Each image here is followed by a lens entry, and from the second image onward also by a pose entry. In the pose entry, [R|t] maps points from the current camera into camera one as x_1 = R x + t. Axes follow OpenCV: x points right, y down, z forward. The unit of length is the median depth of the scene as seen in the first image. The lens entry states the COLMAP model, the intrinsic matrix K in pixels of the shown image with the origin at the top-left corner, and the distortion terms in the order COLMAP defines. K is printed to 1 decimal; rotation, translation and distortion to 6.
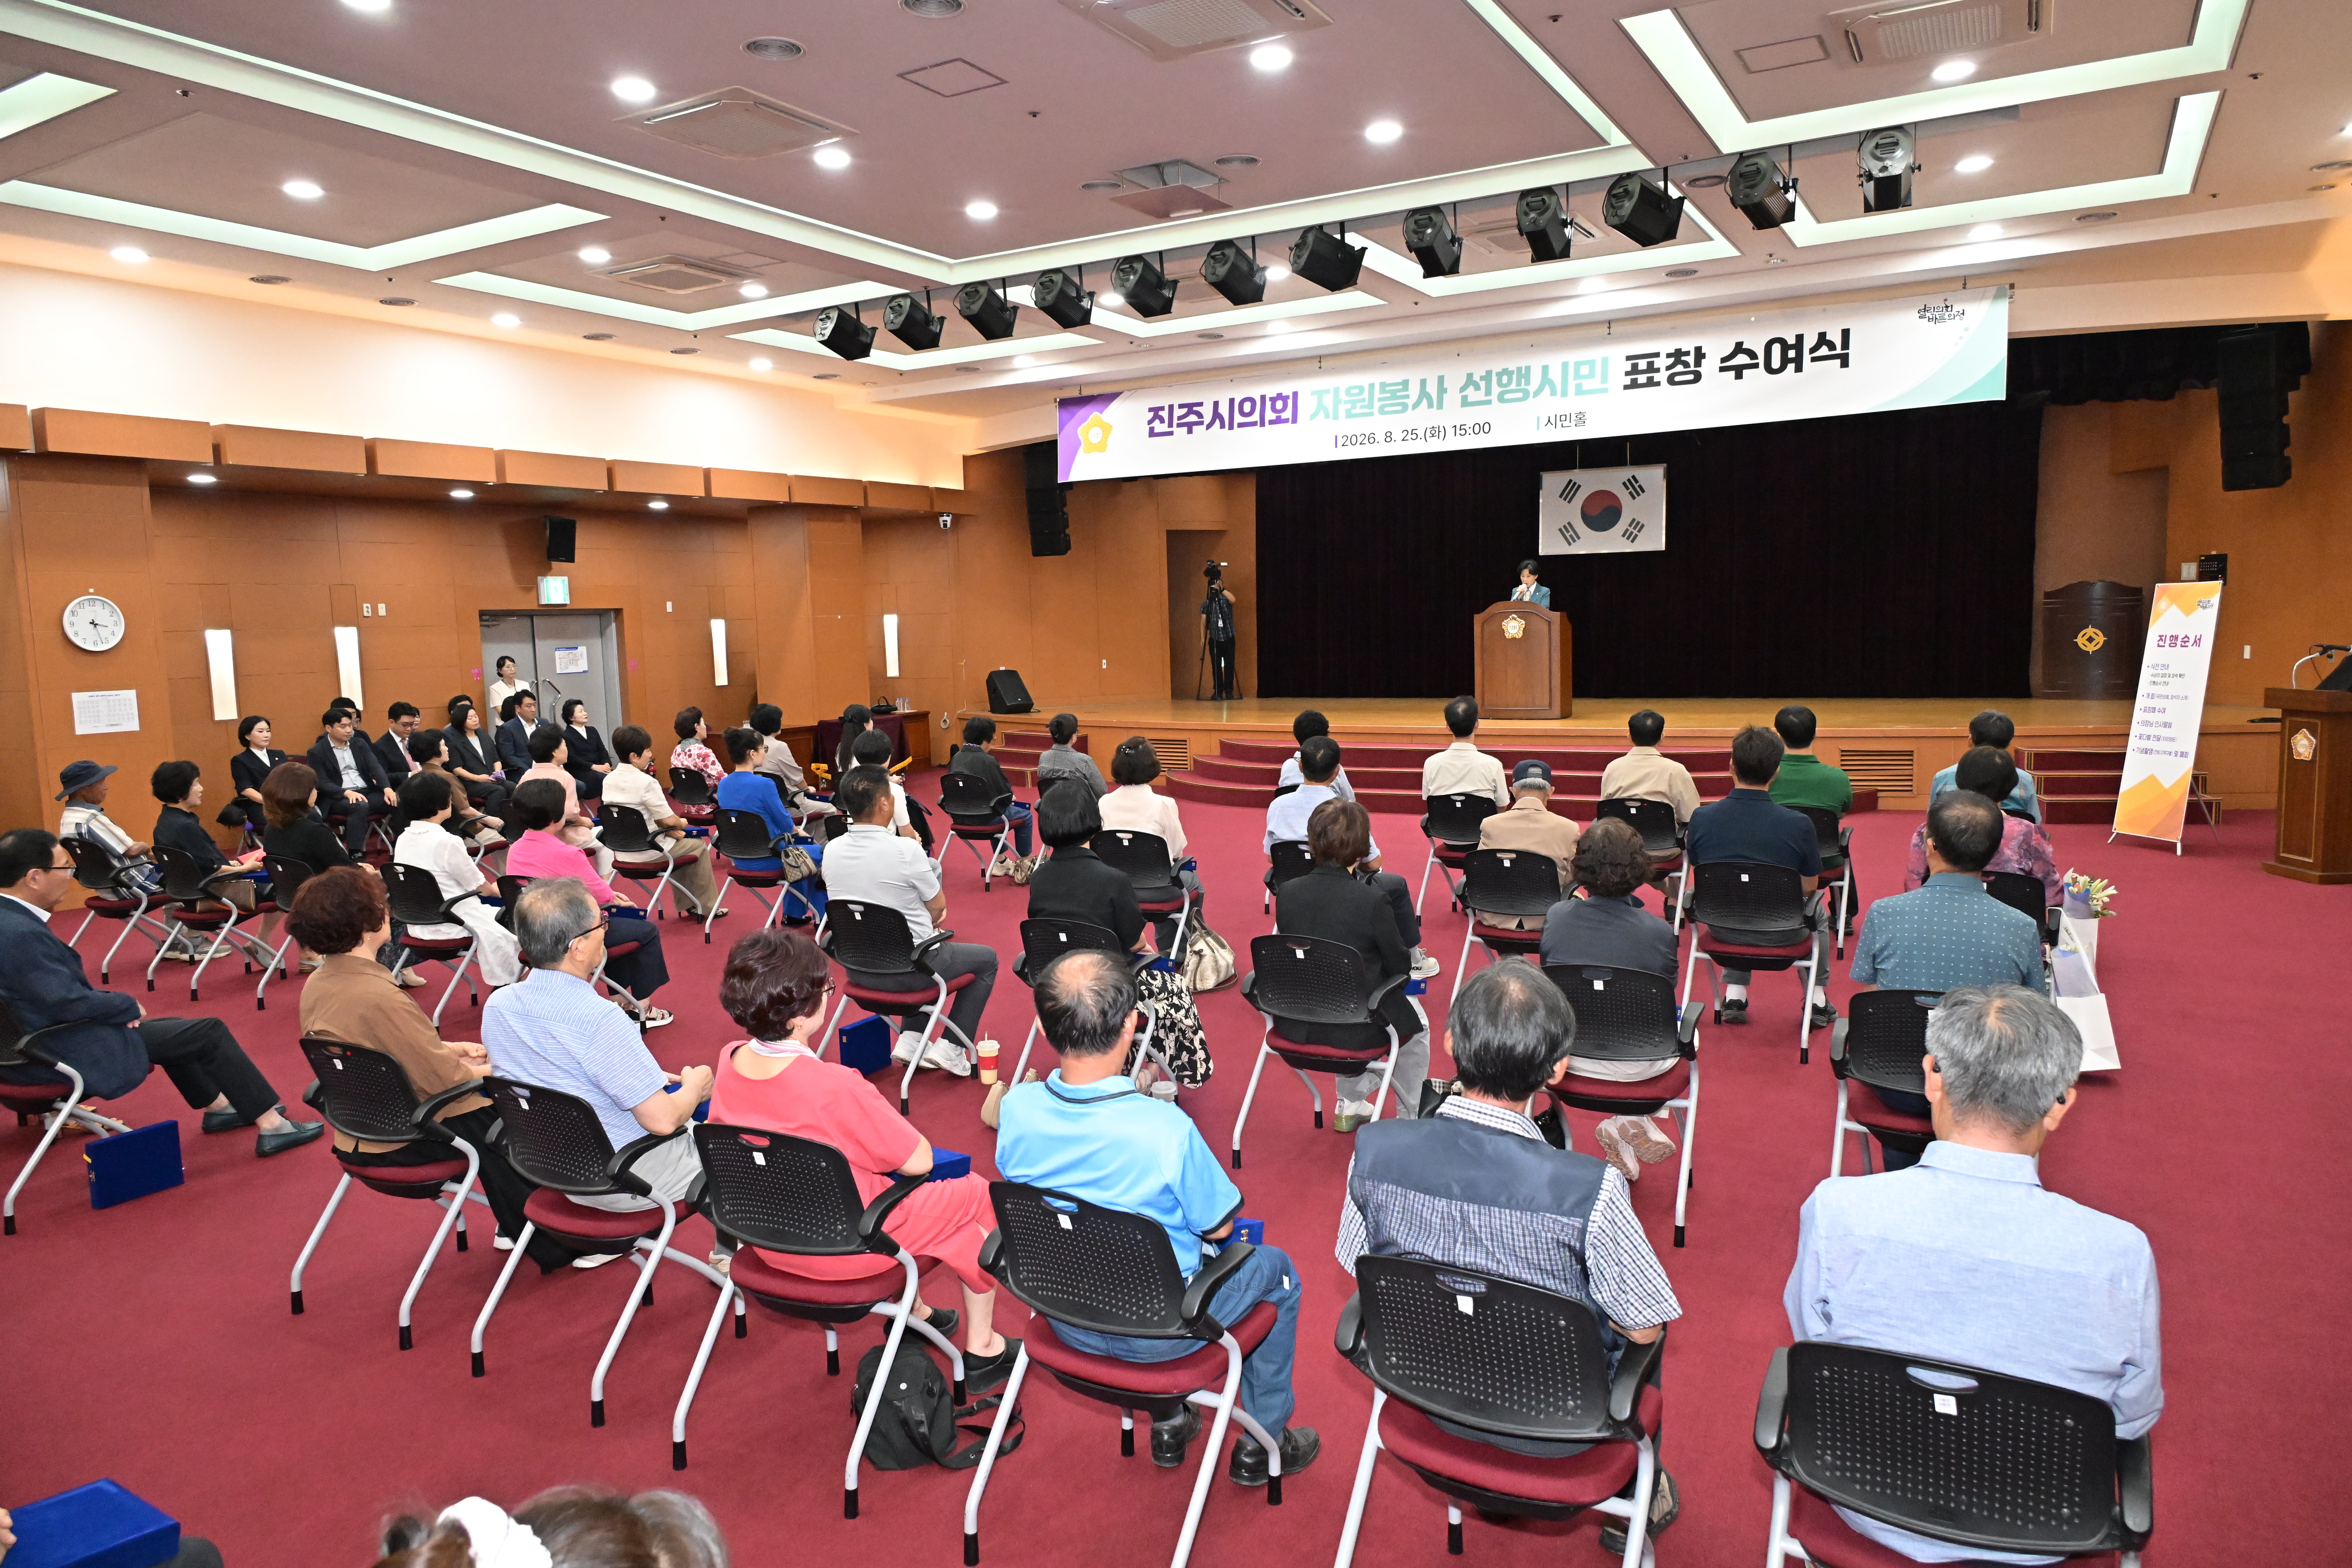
lens RADIAL K [[1583.9, 0, 1176.0], [0, 1583.9, 784.0], [0, 0, 1]] dist [0.002614, 0.001135]
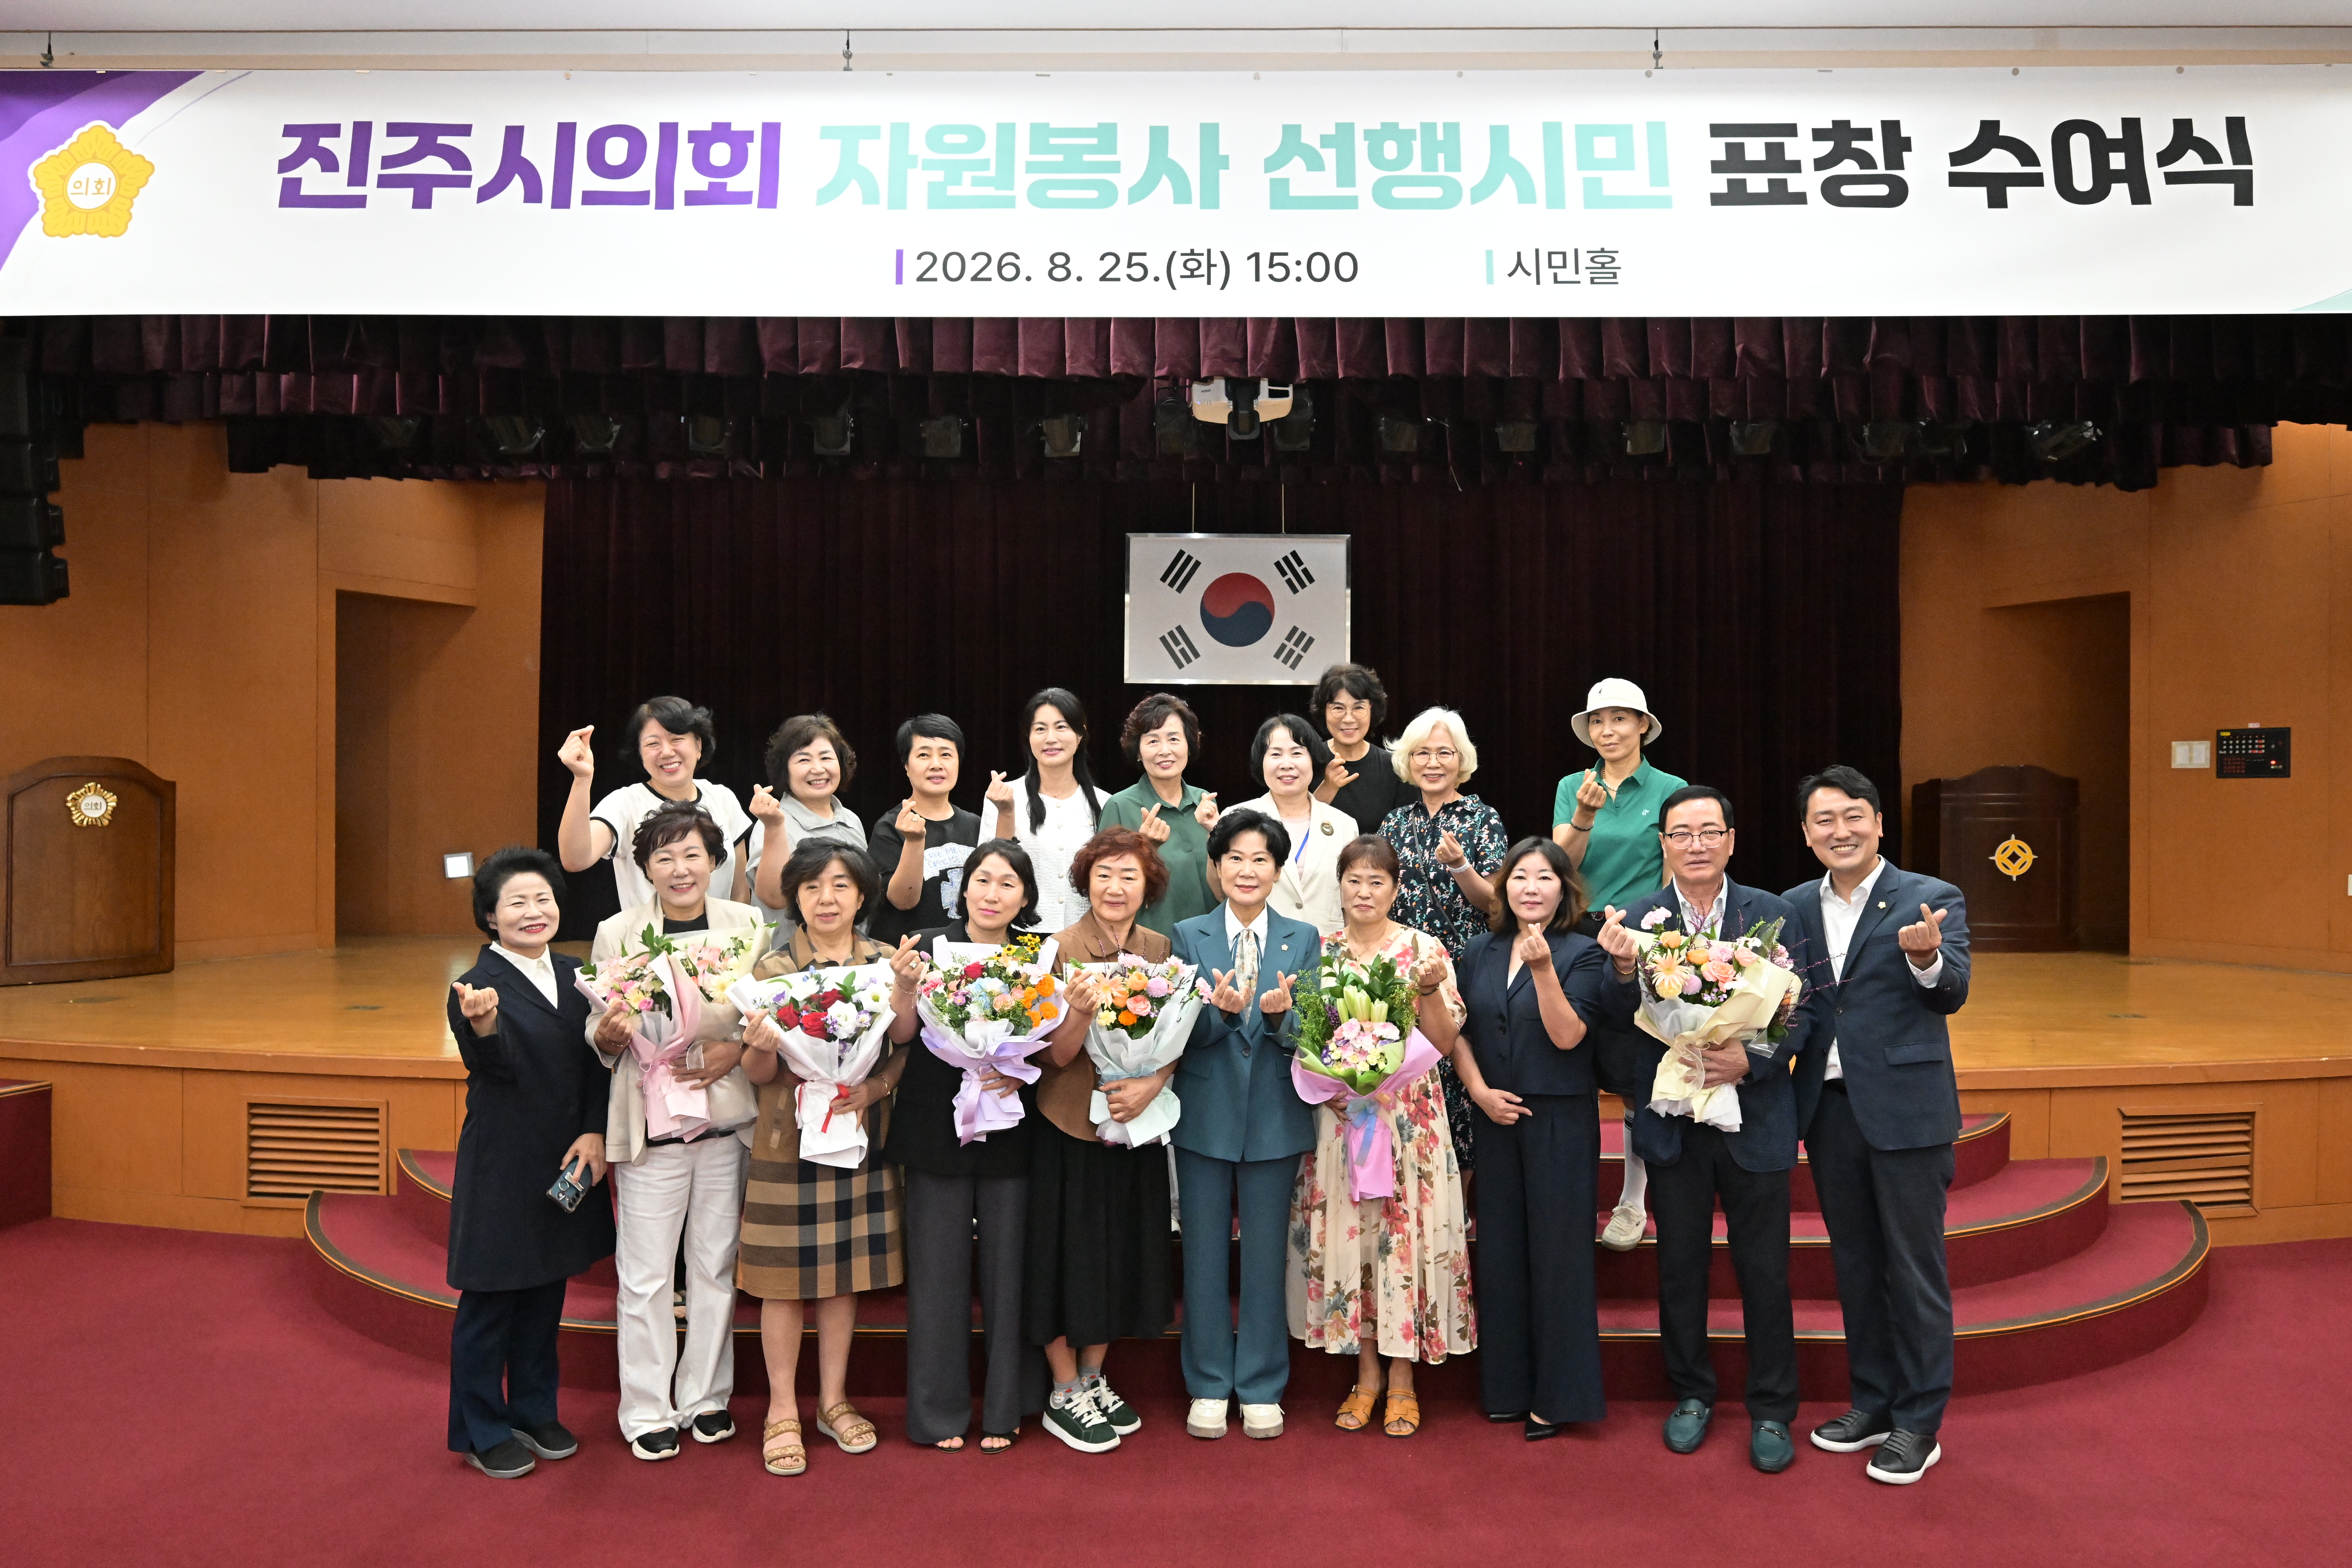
lens RADIAL K [[1440.8, 0, 1173.8], [0, 1440.8, 805.9], [0, 0, 1]] dist [-0.001726, -0.000305]
pose [[0.867180, 0.031249, 0.497014, -0.001104], [0.022796, 0.994492, -0.102301, -0.065033], [-0.497473, 0.100043, 0.861691, 0.720130]]
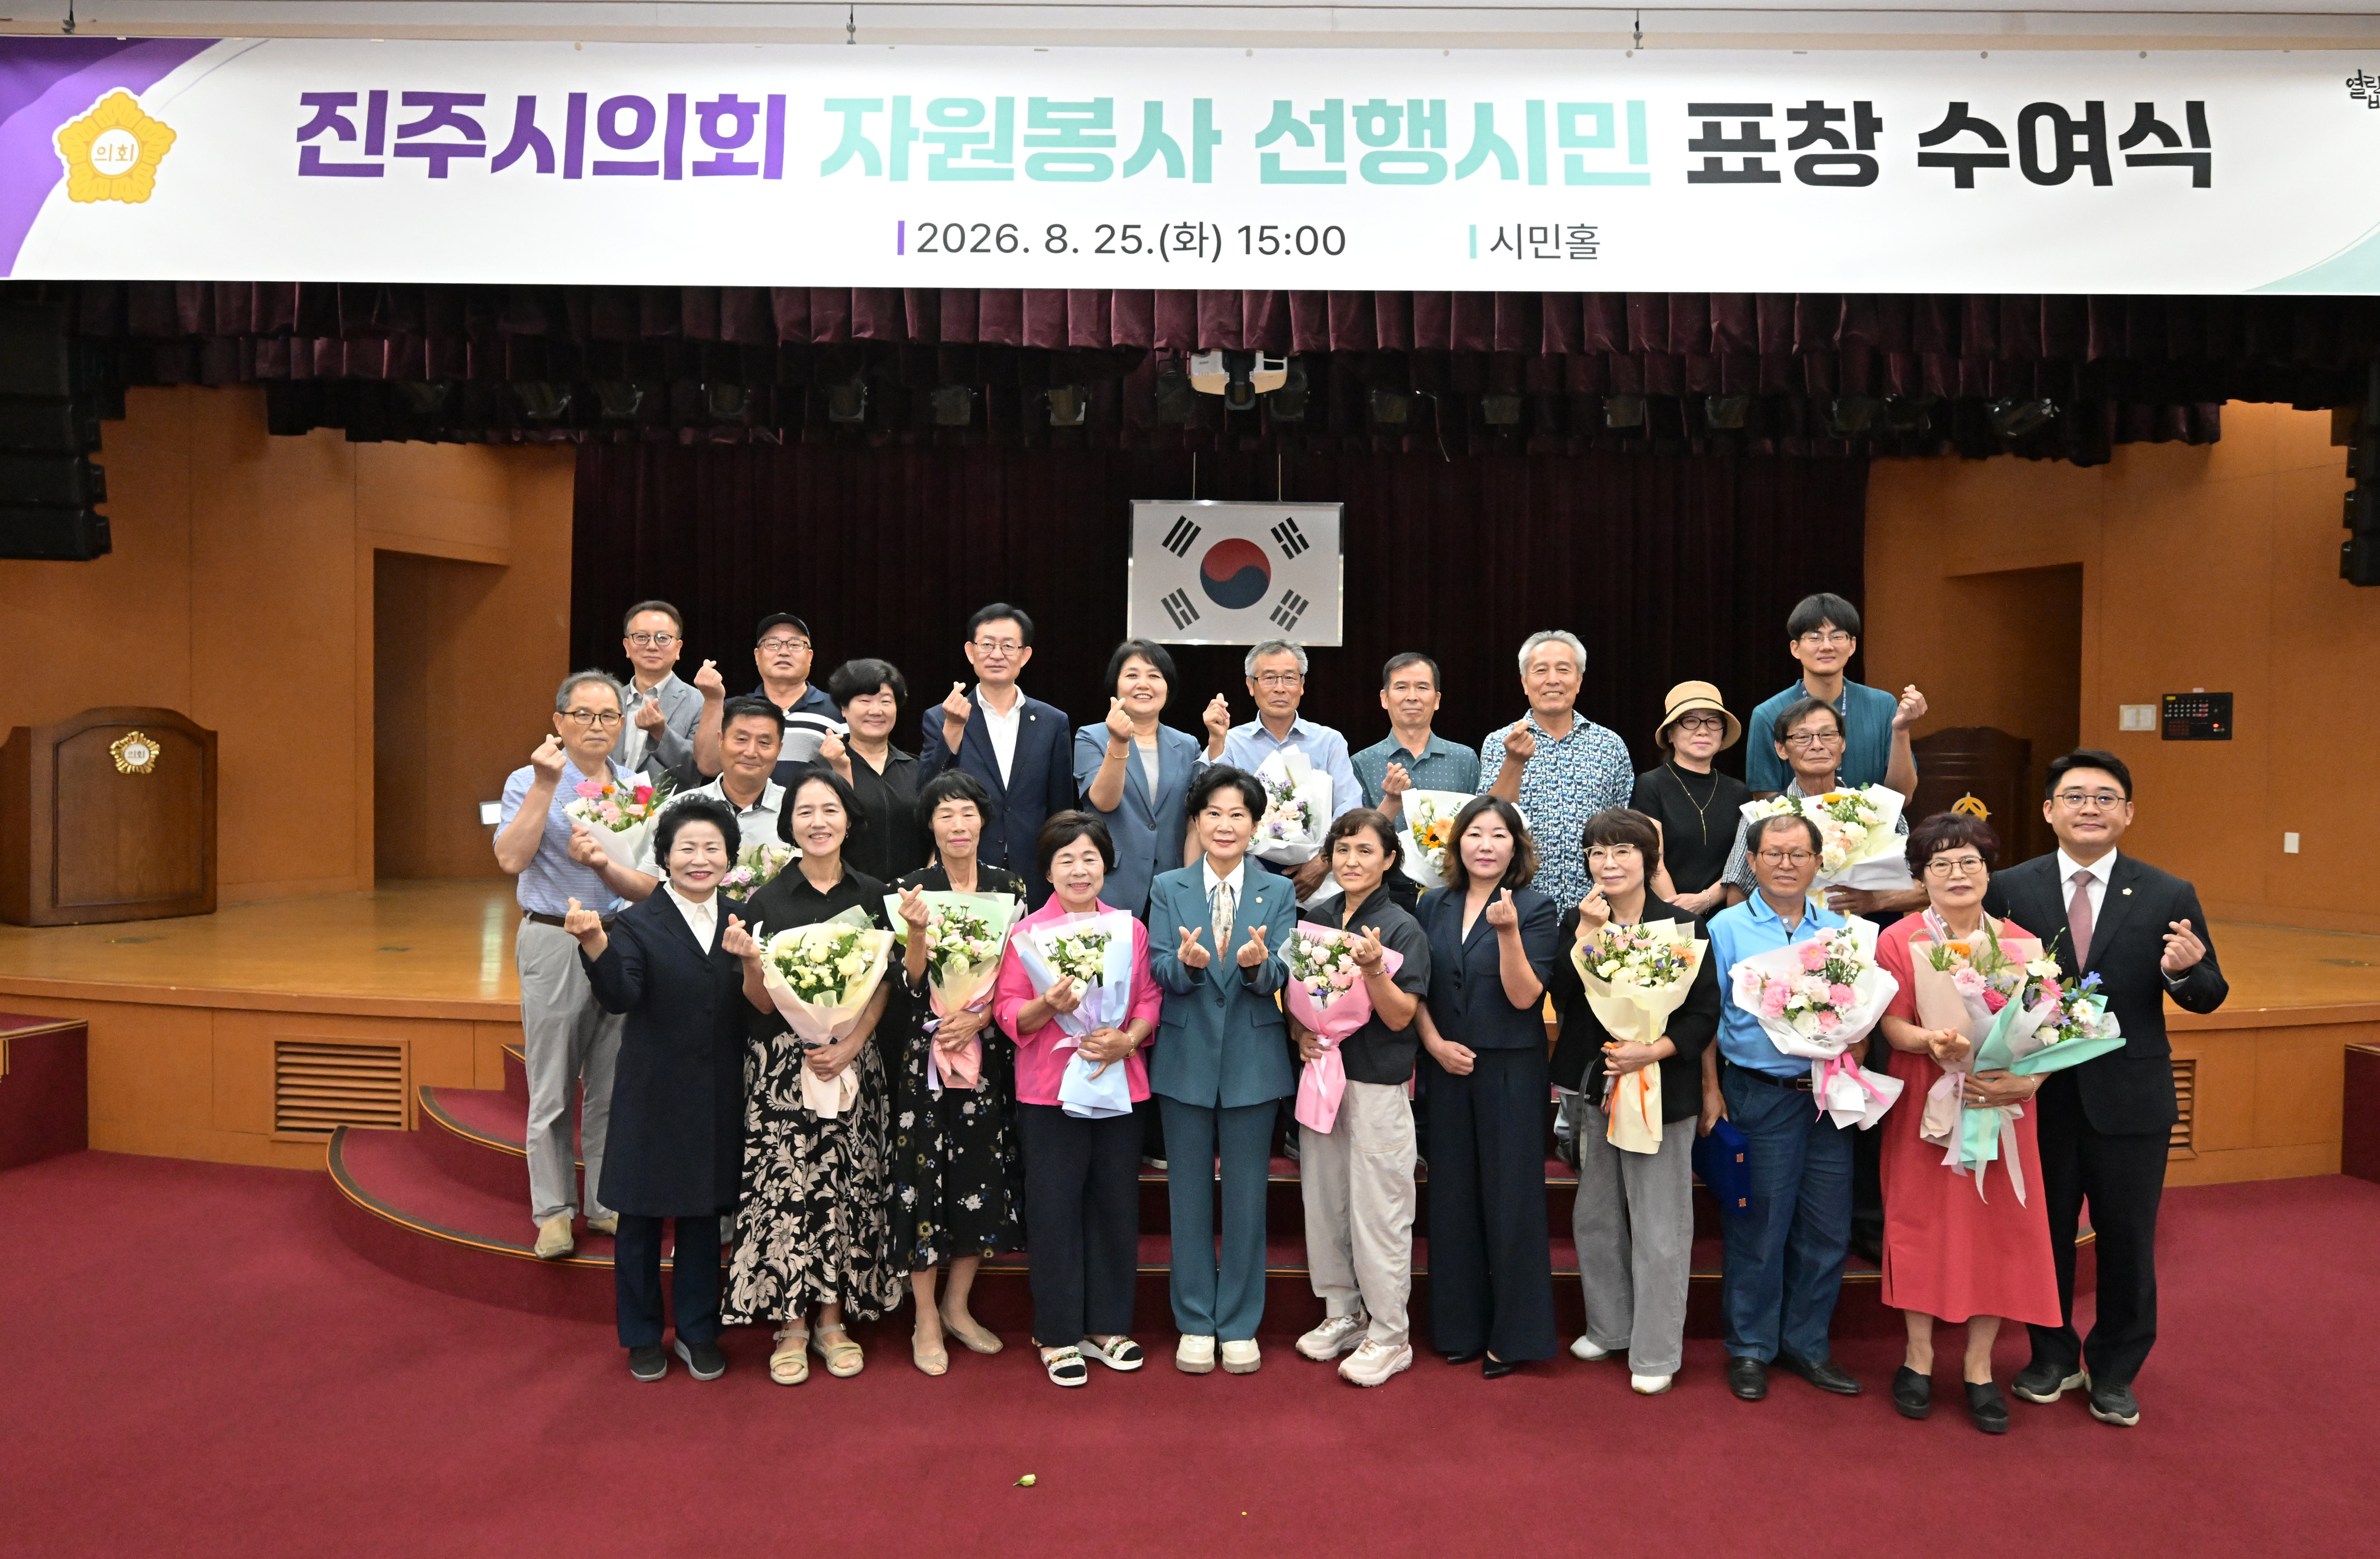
lens RADIAL K [[1349.5, 0, 1190.0], [0, 1349.5, 779.5], [0, 0, 1]] dist [-0.001921, -0.001022]
pose [[0.864644, 0.028836, 0.501557, 0.007470], [0.017215, 0.996064, -0.086945, -0.066599], [-0.502090, 0.083811, 0.860745, 0.725816]]
